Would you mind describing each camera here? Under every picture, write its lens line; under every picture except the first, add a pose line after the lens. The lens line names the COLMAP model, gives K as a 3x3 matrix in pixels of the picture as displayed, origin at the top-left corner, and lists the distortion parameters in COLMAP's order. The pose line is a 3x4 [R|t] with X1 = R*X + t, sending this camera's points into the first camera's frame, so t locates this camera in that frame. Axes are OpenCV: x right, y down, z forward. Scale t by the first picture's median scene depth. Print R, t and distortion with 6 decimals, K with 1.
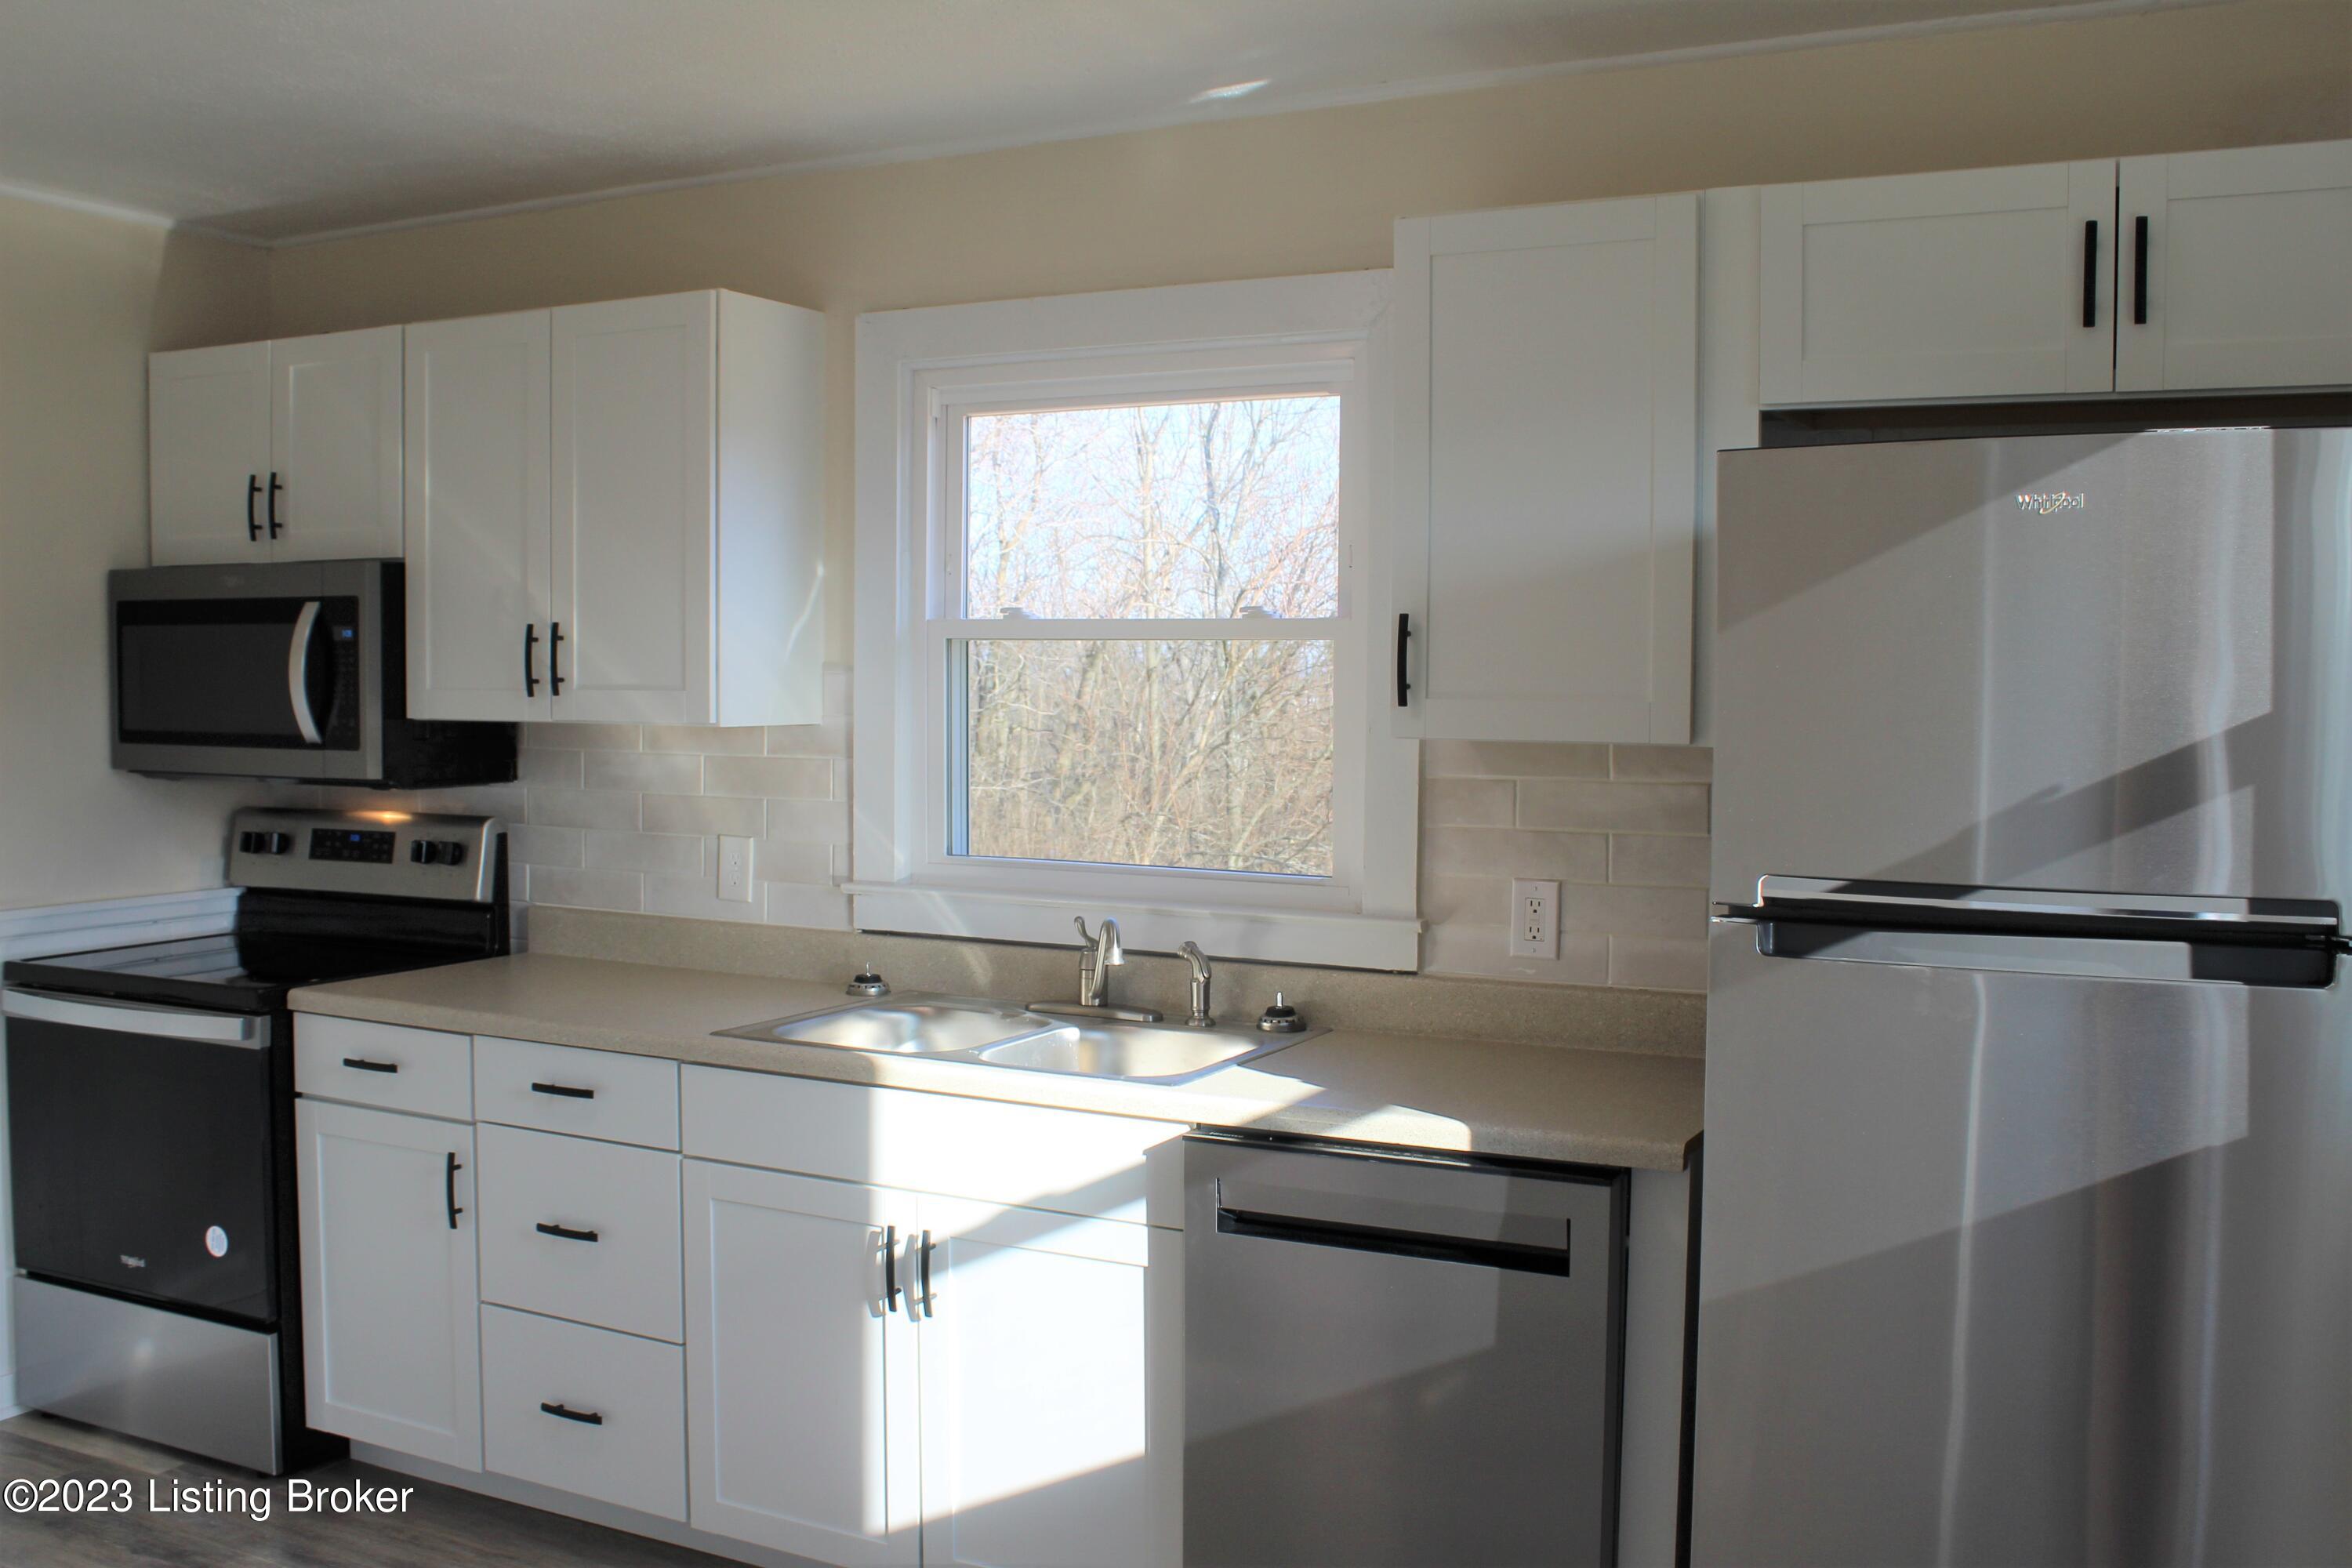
lens RADIAL K [[2193.6, 0, 1165.1], [0, 2193.6, 784.8], [0, 0, 1]] dist [-0.099262, 0.000000]
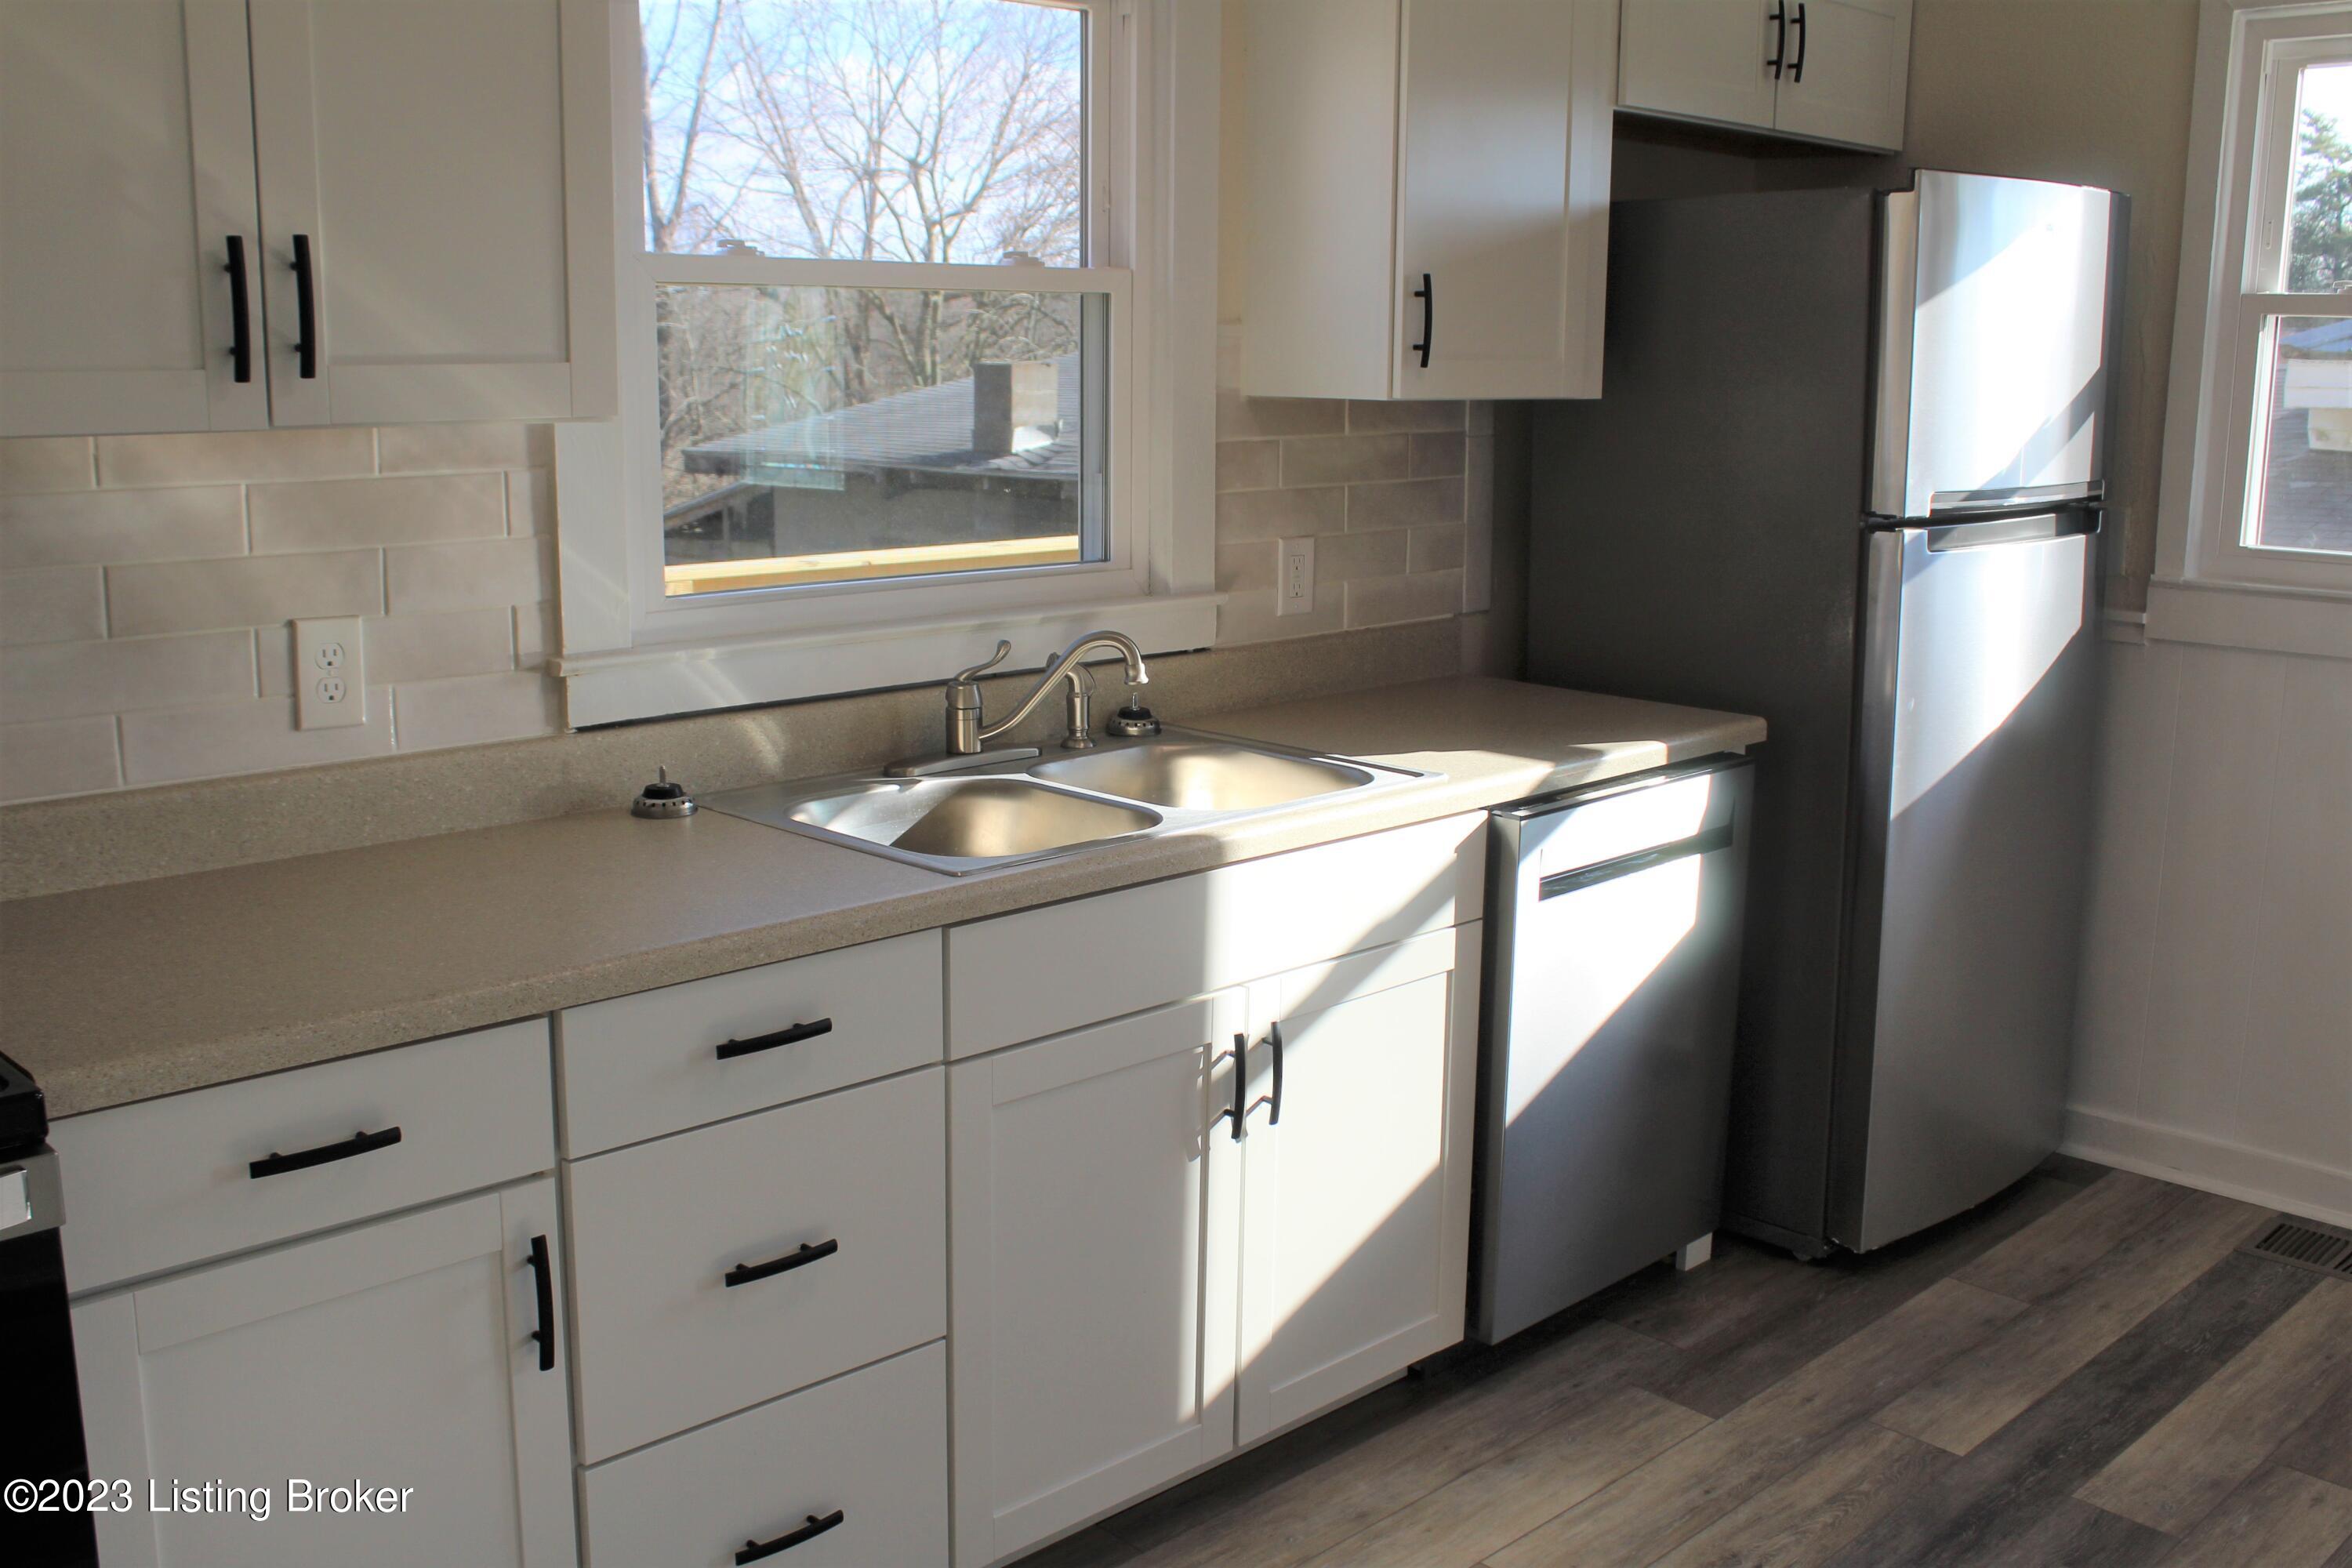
lens RADIAL K [[2202.6, 0, 1186.1], [0, 2202.6, 783.8], [0, 0, 1]] dist [-0.084216, 0.000000]
pose [[0.301848, -0.191890, 0.933845, -0.720150], [0.044322, 0.981300, 0.187314, -0.033439], [-0.952325, -0.015150, 0.304708, 0.641272]]
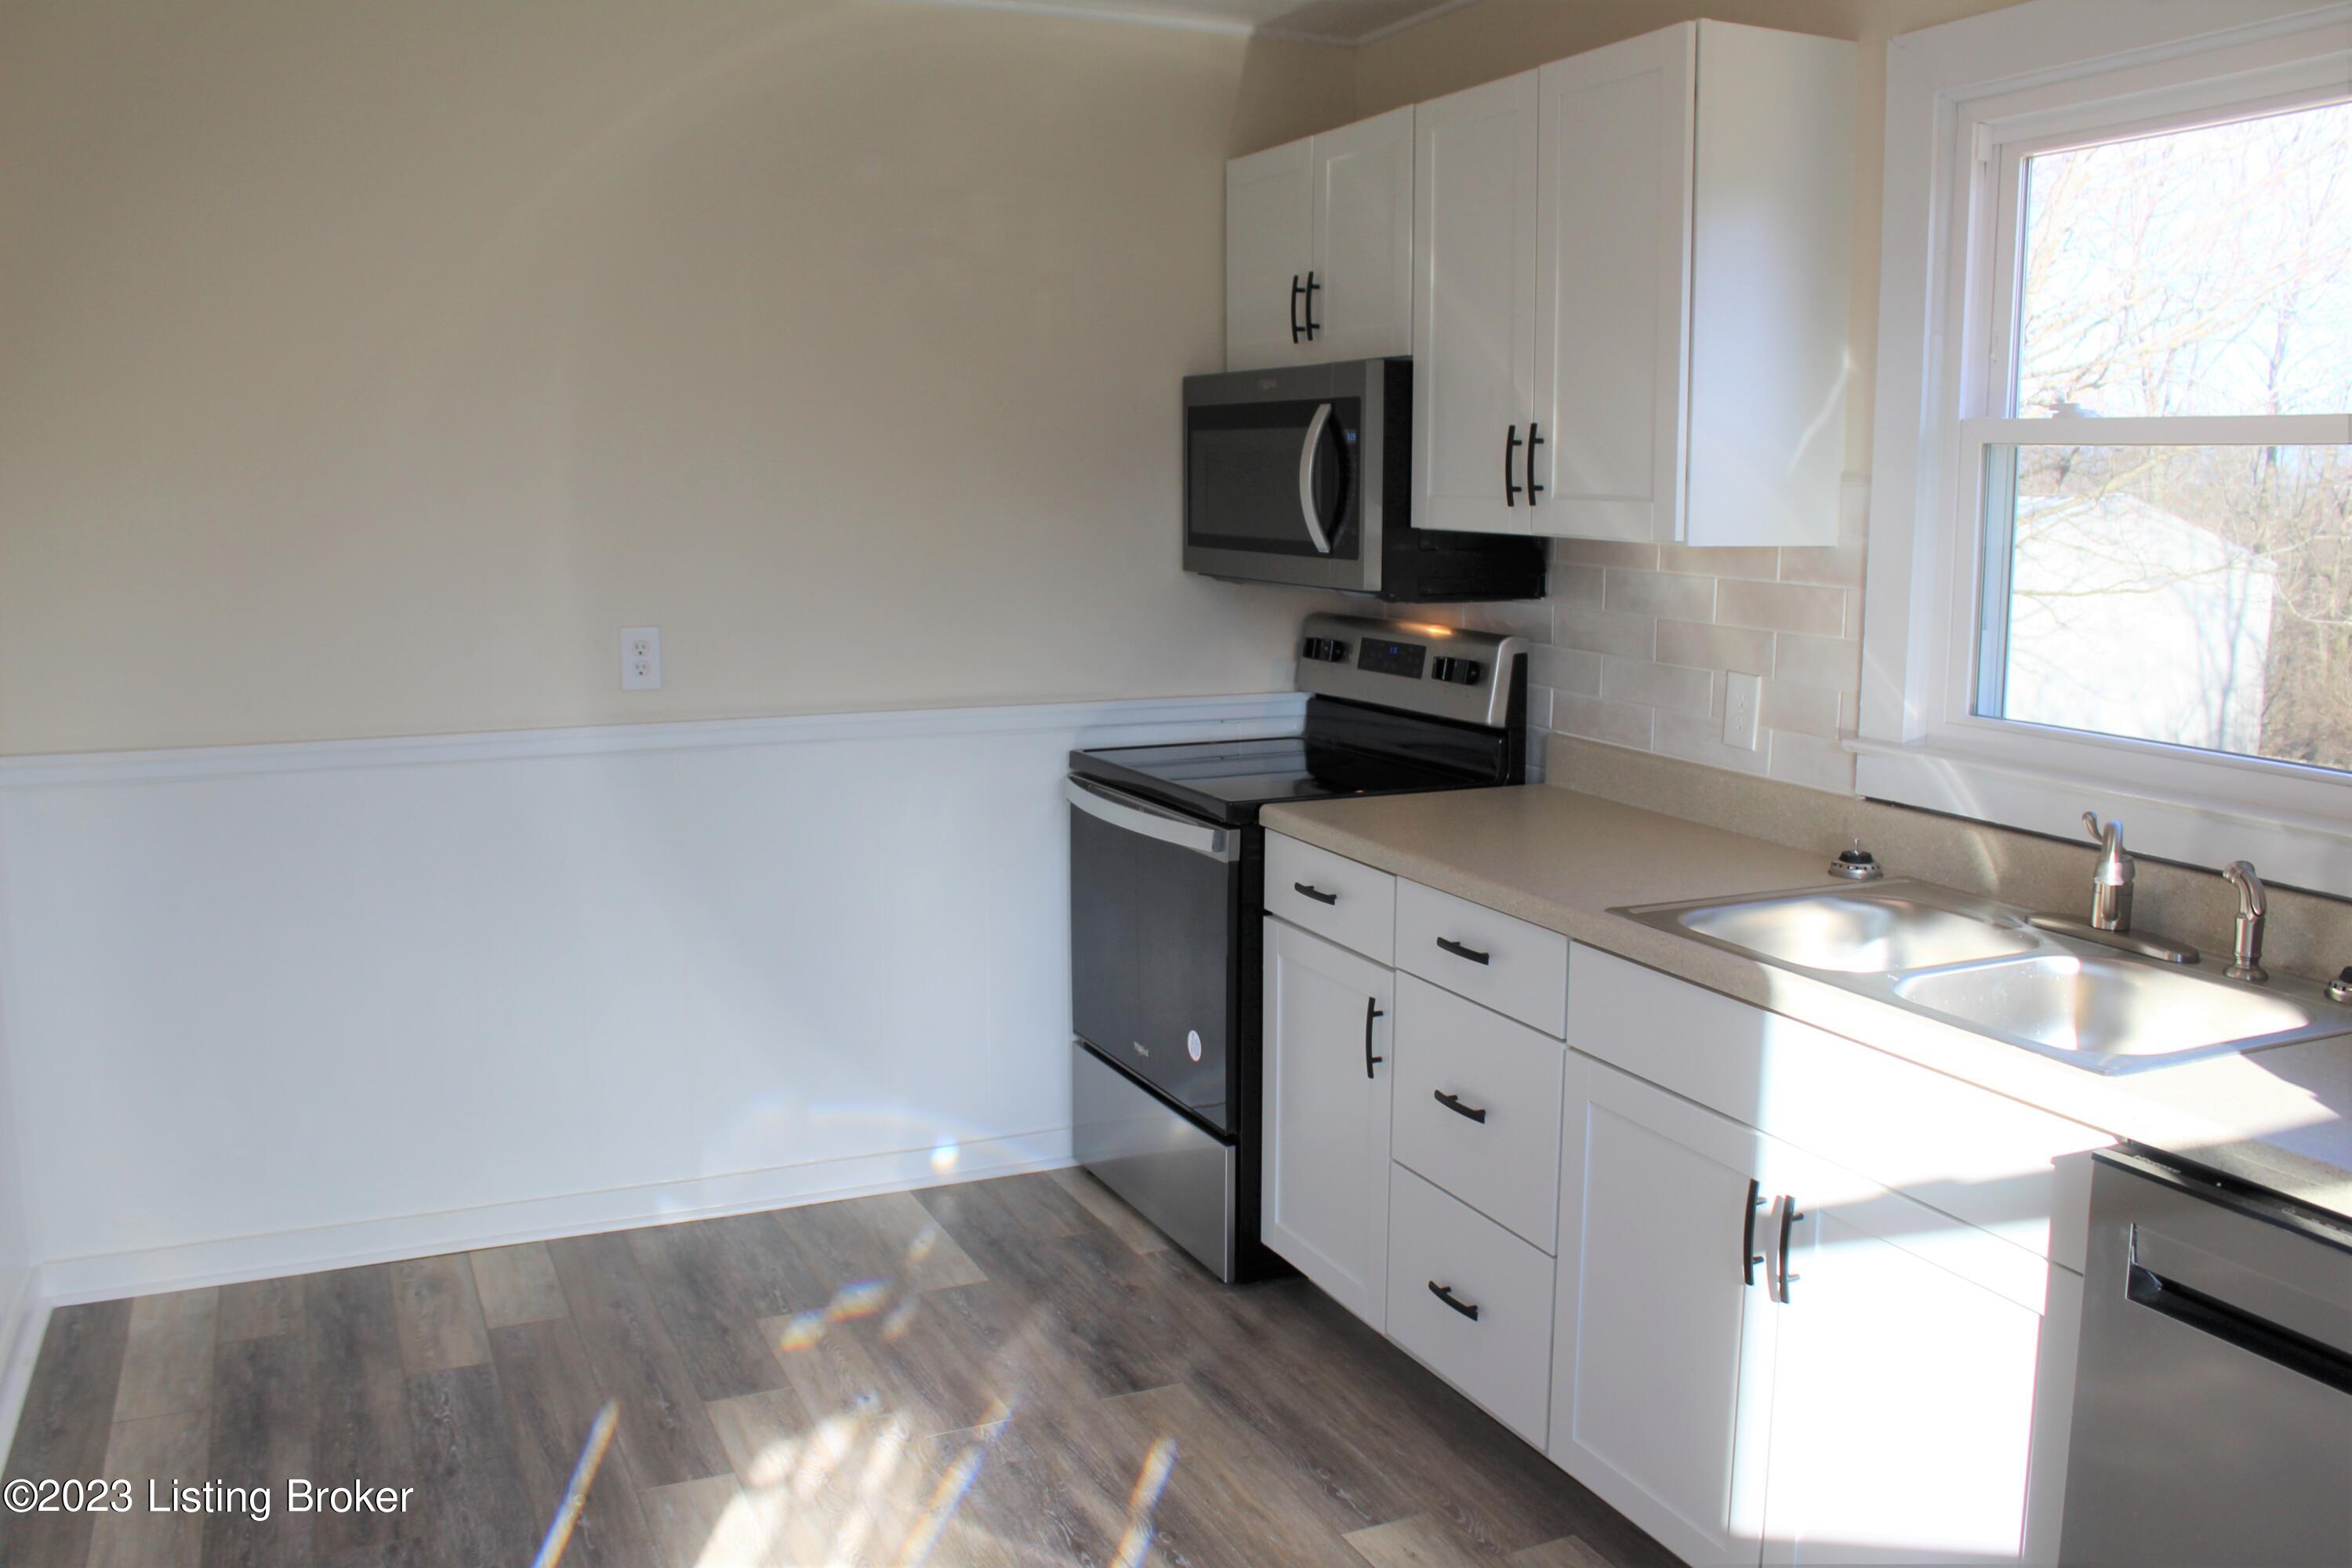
lens RADIAL K [[2008.9, 0, 1167.2], [0, 2008.9, 775.1], [0, 0, 1]] dist [-0.145182, 0.105214]
pose [[0.793052, 0.089259, -0.602578, 0.104720], [-0.032973, 0.994046, 0.103851, -0.011157], [0.608260, -0.062490, 0.791274, 0.253814]]
